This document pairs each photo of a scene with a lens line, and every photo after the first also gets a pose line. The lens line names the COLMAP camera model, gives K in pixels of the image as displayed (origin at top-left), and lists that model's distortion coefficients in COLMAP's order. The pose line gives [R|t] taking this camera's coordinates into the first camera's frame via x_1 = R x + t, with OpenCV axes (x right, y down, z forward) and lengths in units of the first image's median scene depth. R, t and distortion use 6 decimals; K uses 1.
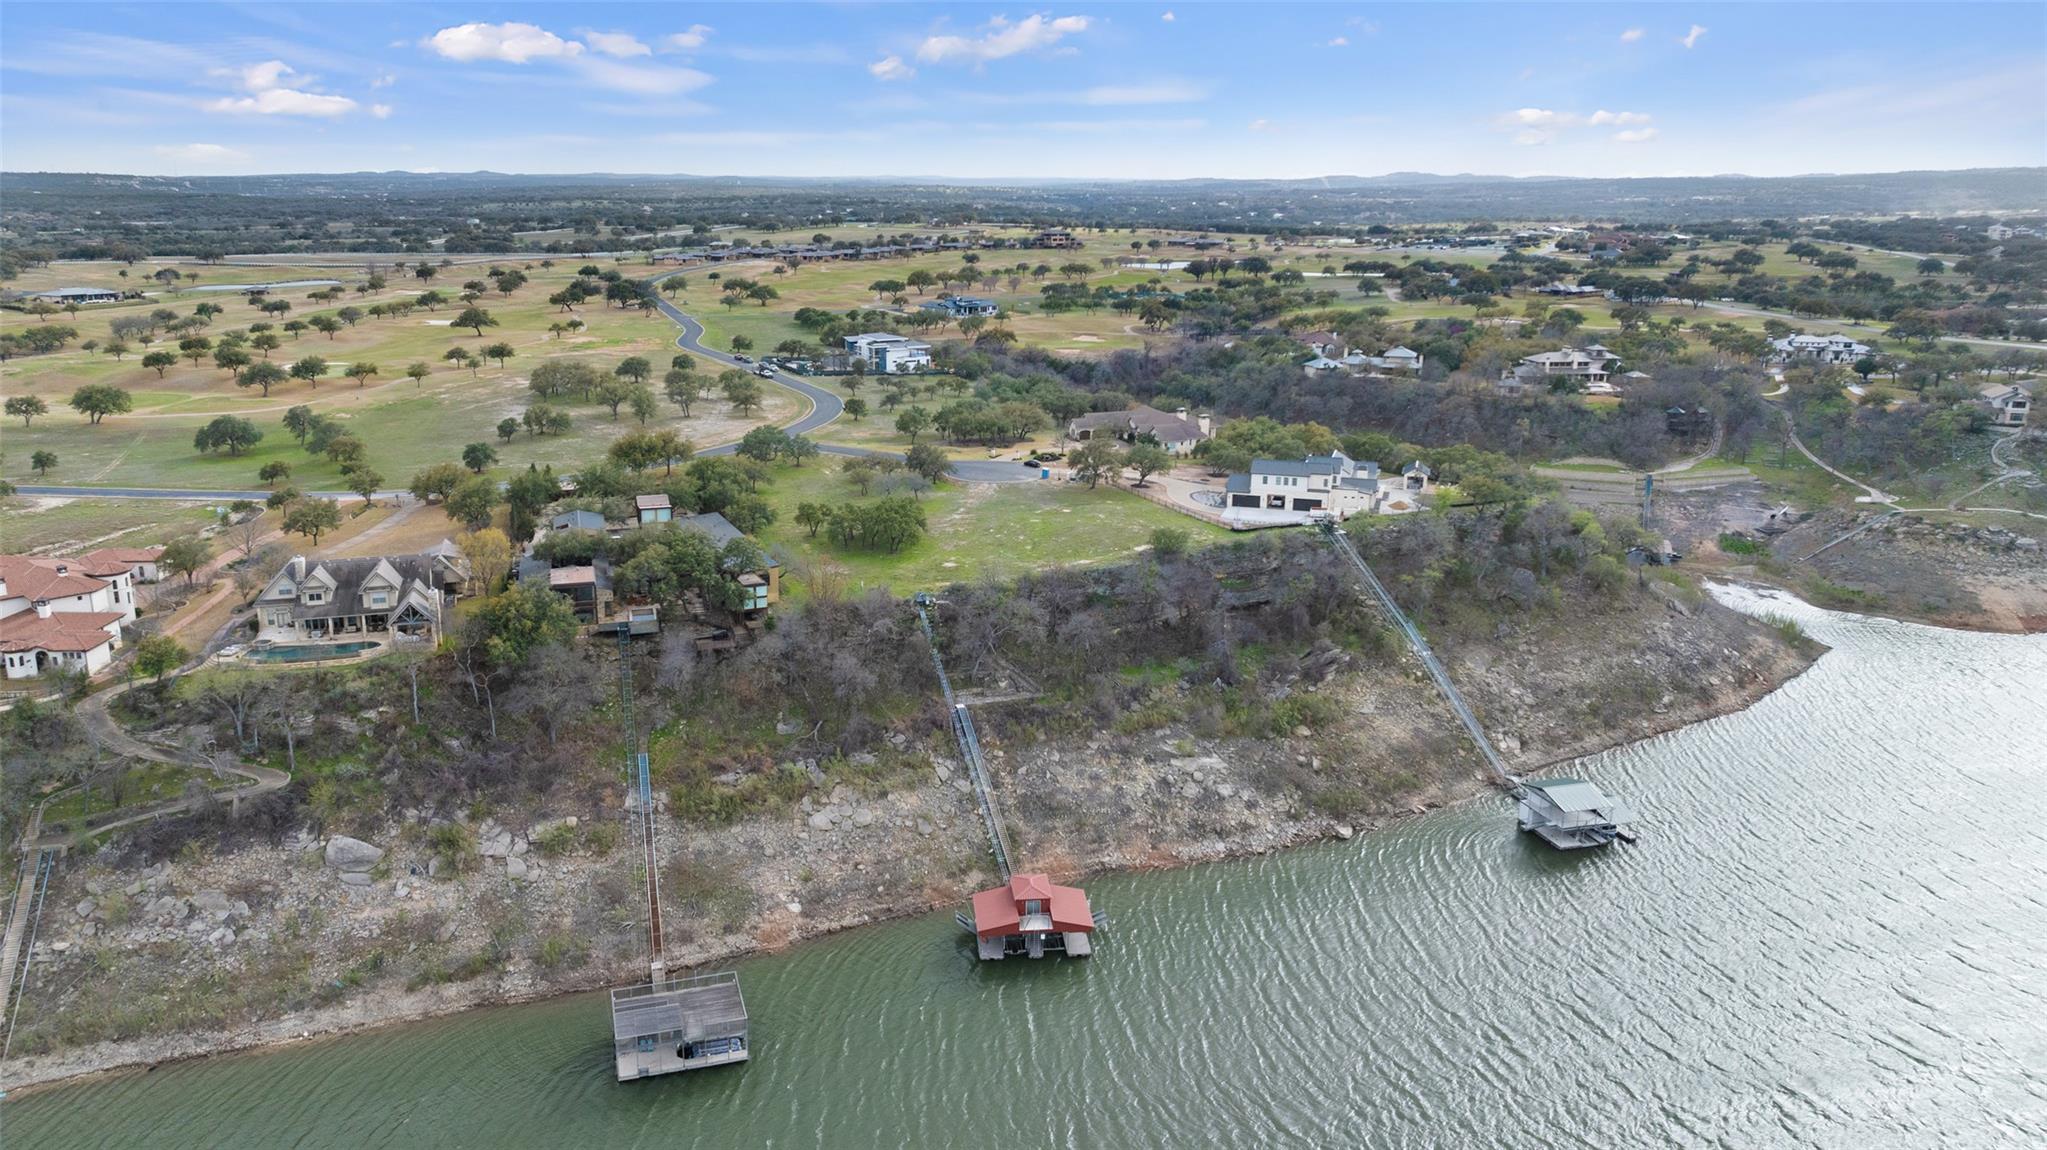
lens RADIAL K [[1453.5, 0, 1018.6], [0, 1453.5, 579.9], [0, 0, 1]] dist [-0.034502, 0.031782]
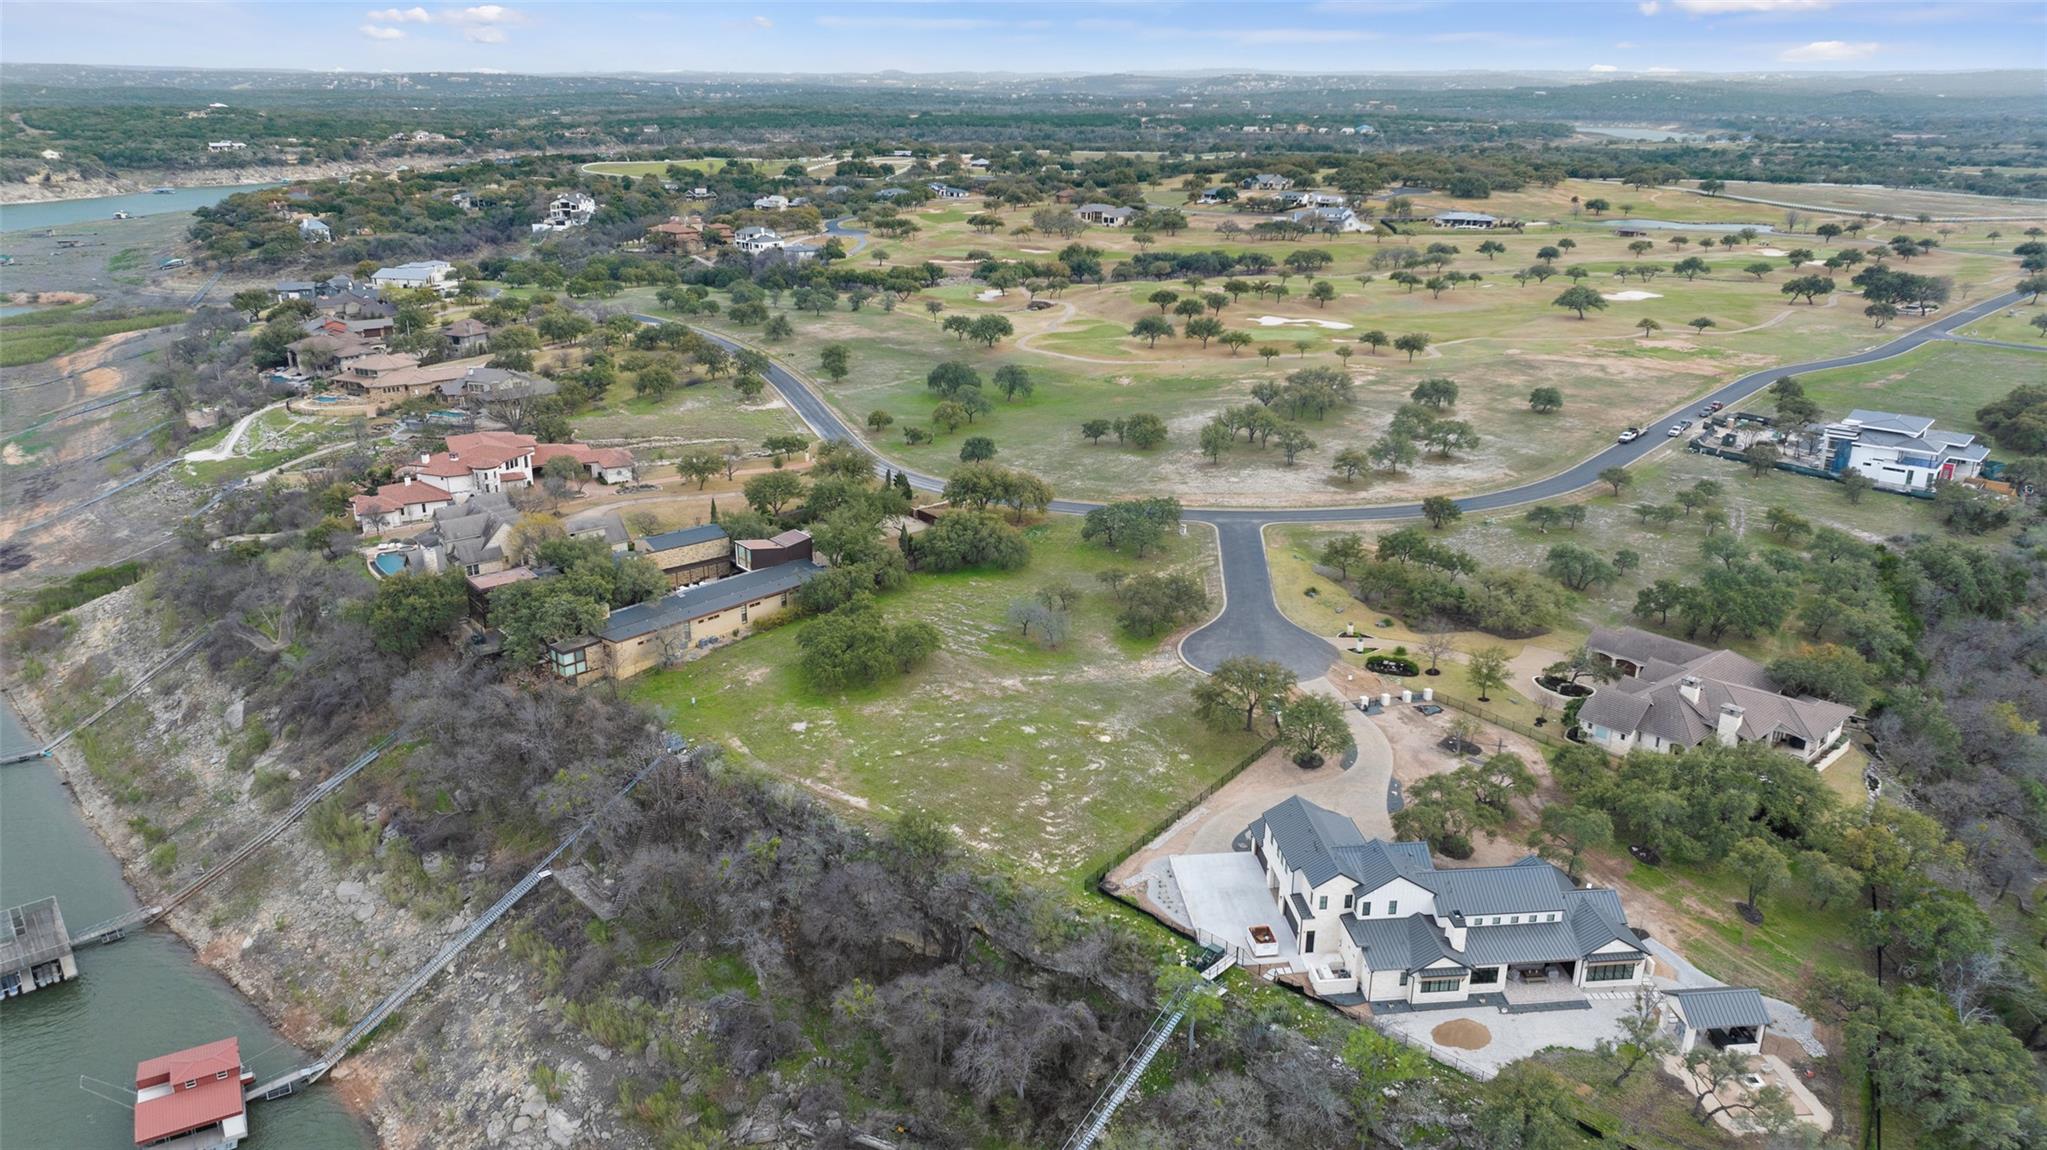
lens RADIAL K [[1453.5, 0, 1029.9], [0, 1453.5, 571.2], [0, 0, 1]] dist [-0.034502, 0.031782]
pose [[0.371657, 0.306105, -0.876454, 0.616661], [-0.251037, 0.942044, 0.222561, -0.276301], [0.893785, 0.137306, 0.426961, 0.732693]]
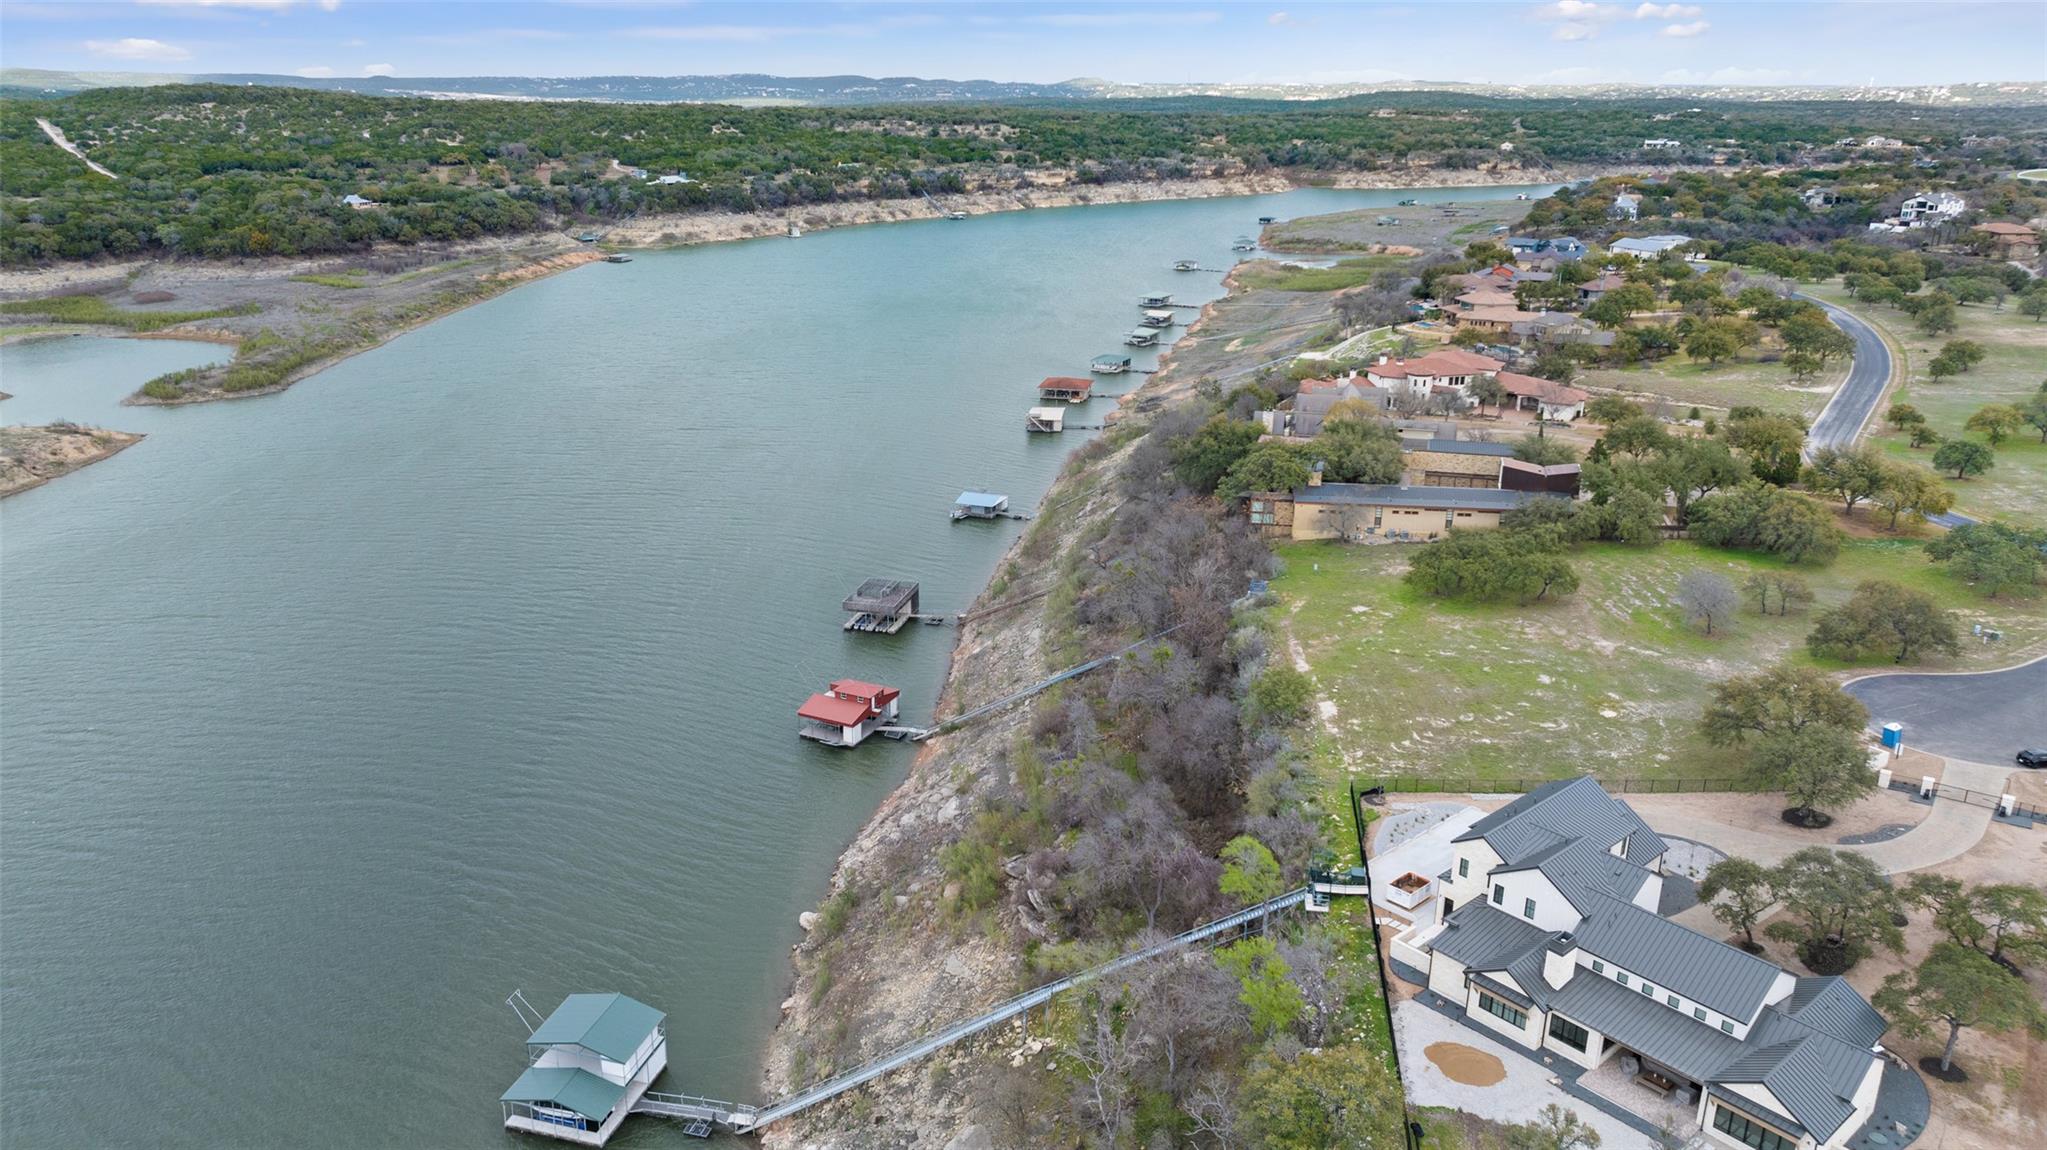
lens RADIAL K [[1453.5, 0, 986.0], [0, 1453.5, 625.2], [0, 0, 1]] dist [-0.034502, 0.031782]
pose [[-0.556792, 0.289353, -0.778626, 0.613593], [-0.219102, 0.853010, 0.473675, -0.300264], [0.801235, 0.434336, -0.411551, 1.101788]]
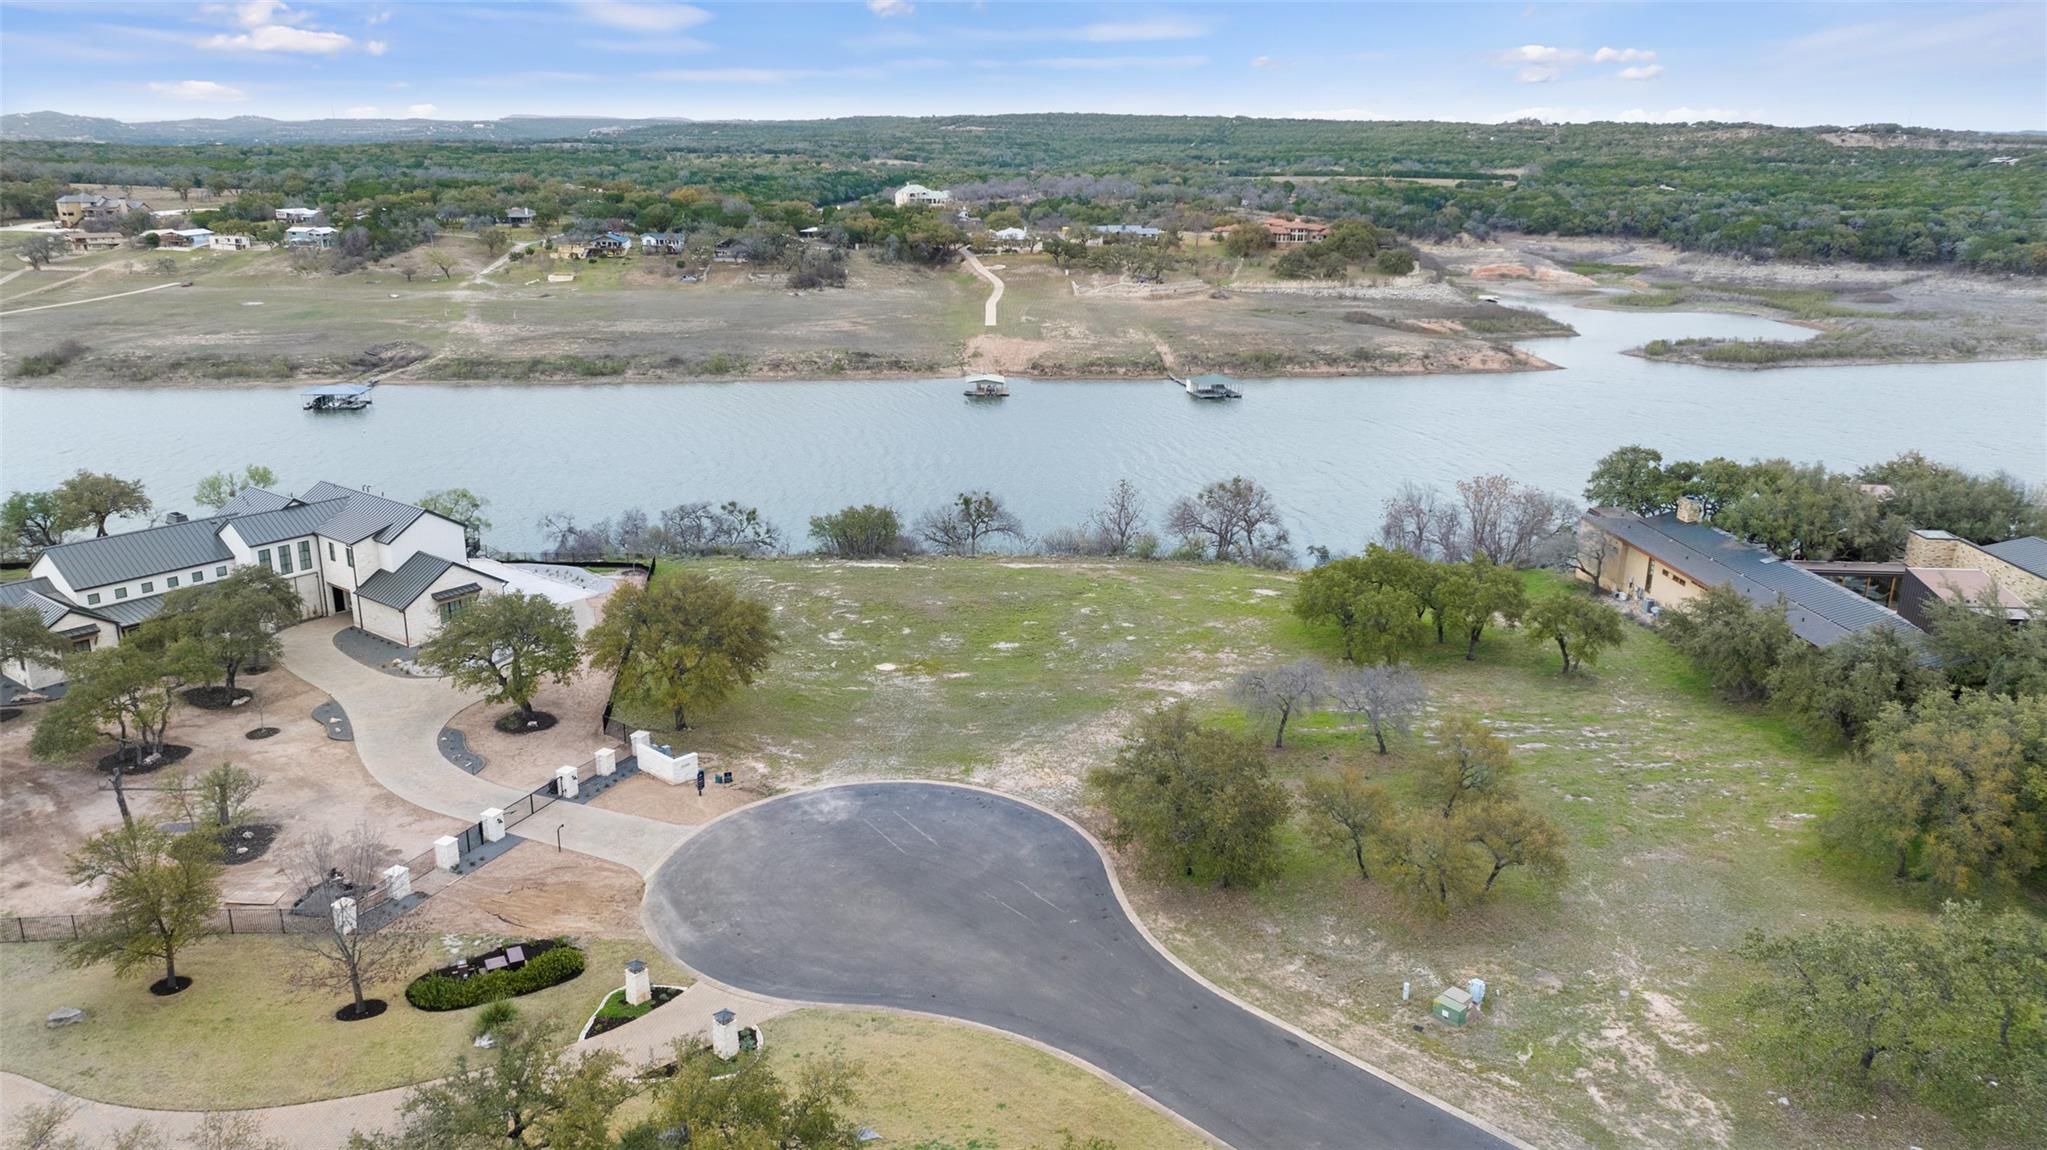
lens RADIAL K [[1453.5, 0, 1021.4], [0, 1453.5, 554.0], [0, 0, 1]] dist [-0.034502, 0.031782]
pose [[-0.934047, -0.109708, 0.339882, -0.134559], [0.080771, 0.862108, 0.500246, -0.278423], [-0.347896, 0.494706, -0.796389, 1.373629]]
